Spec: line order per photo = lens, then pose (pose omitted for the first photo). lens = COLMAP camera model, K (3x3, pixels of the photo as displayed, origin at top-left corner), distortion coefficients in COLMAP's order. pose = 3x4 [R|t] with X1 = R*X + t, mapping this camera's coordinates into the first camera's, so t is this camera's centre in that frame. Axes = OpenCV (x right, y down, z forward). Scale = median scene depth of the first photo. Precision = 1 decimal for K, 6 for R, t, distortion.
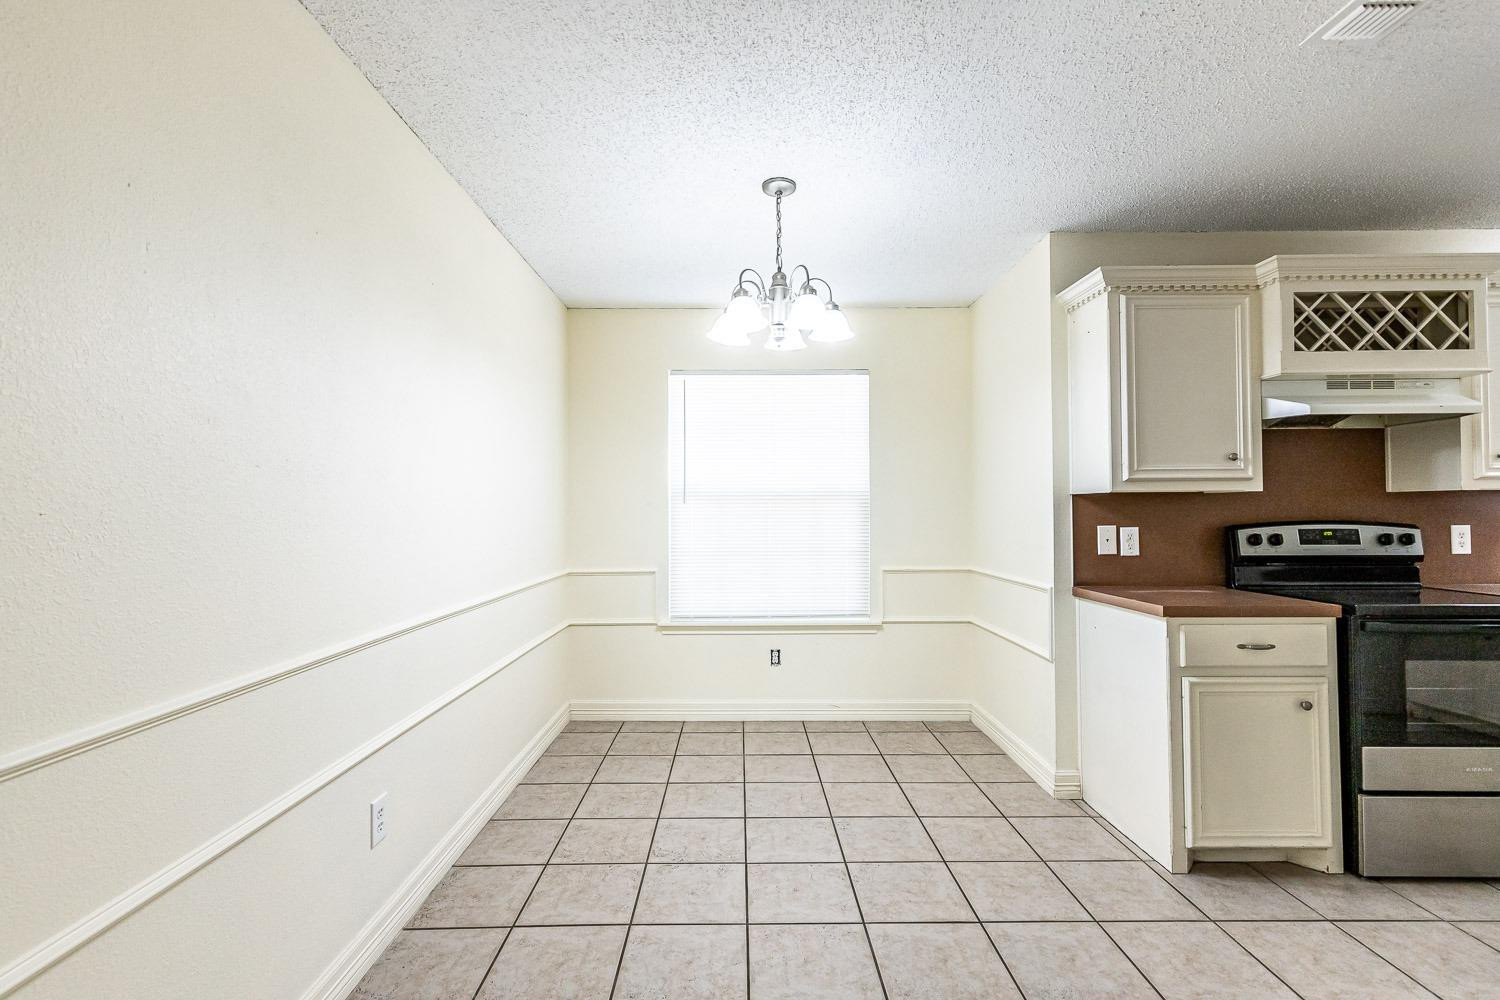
lens RADIAL K [[669.1, 0, 742.7], [0, 669.1, 501.8], [0, 0, 1]] dist [0.011401, 0.000117]
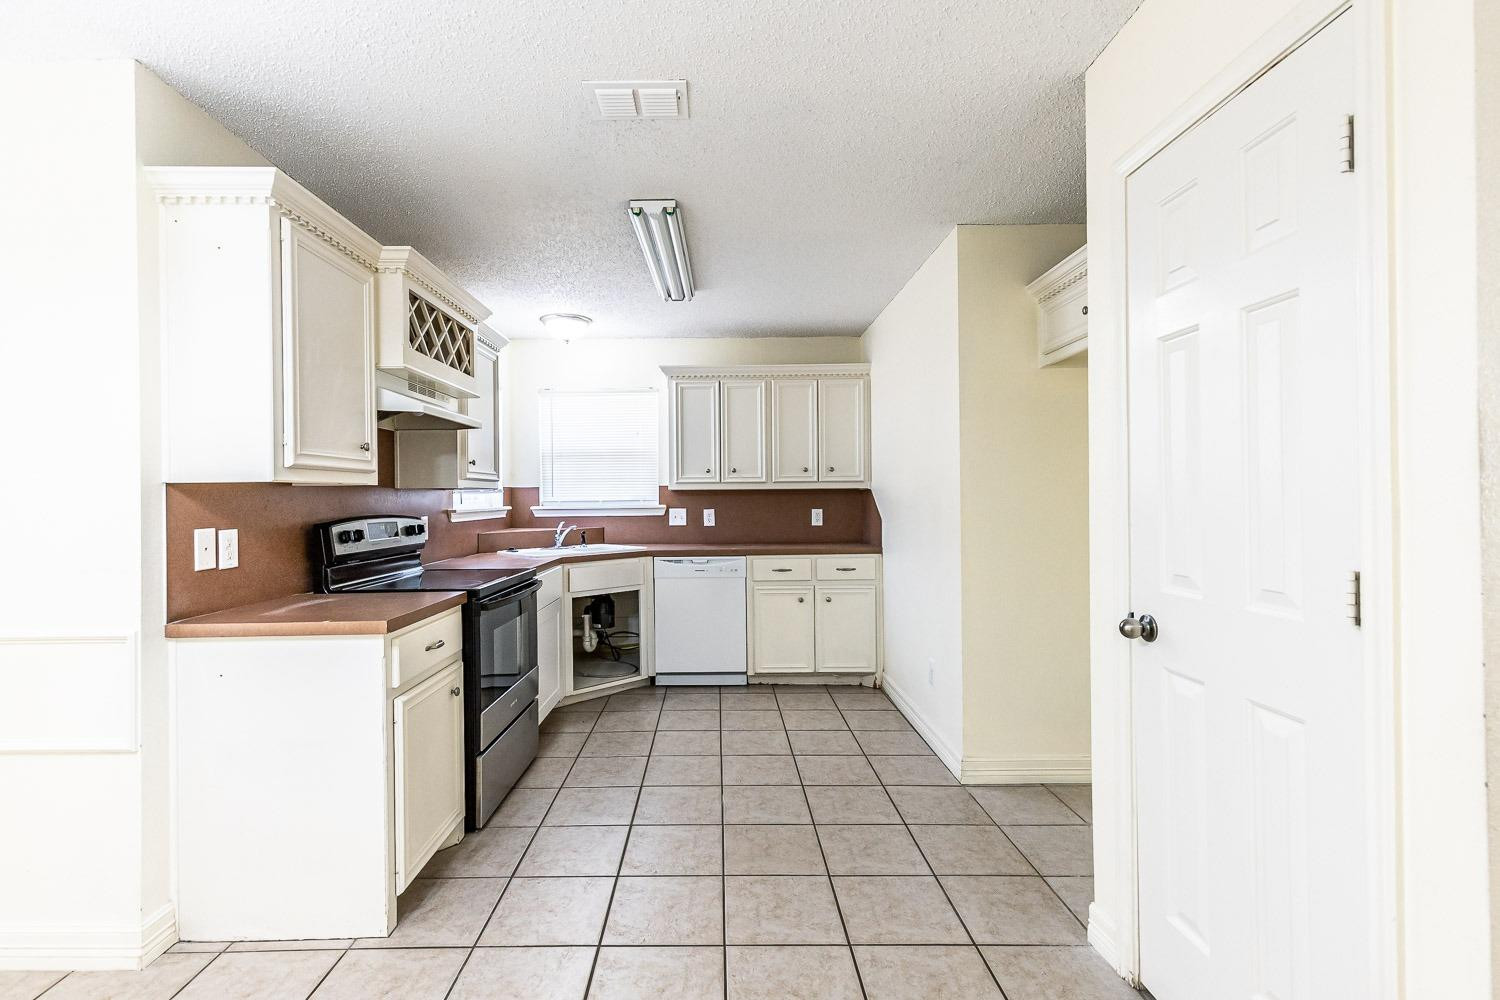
lens RADIAL K [[669.1, 0, 745.9], [0, 669.1, 498.1], [0, 0, 1]] dist [0.011401, 0.000117]
pose [[0.009925, 0.005818, 0.999934, -0.172304], [-0.006171, 0.999964, -0.005757, 0.004522], [-0.999932, -0.006114, 0.009960, 0.461220]]
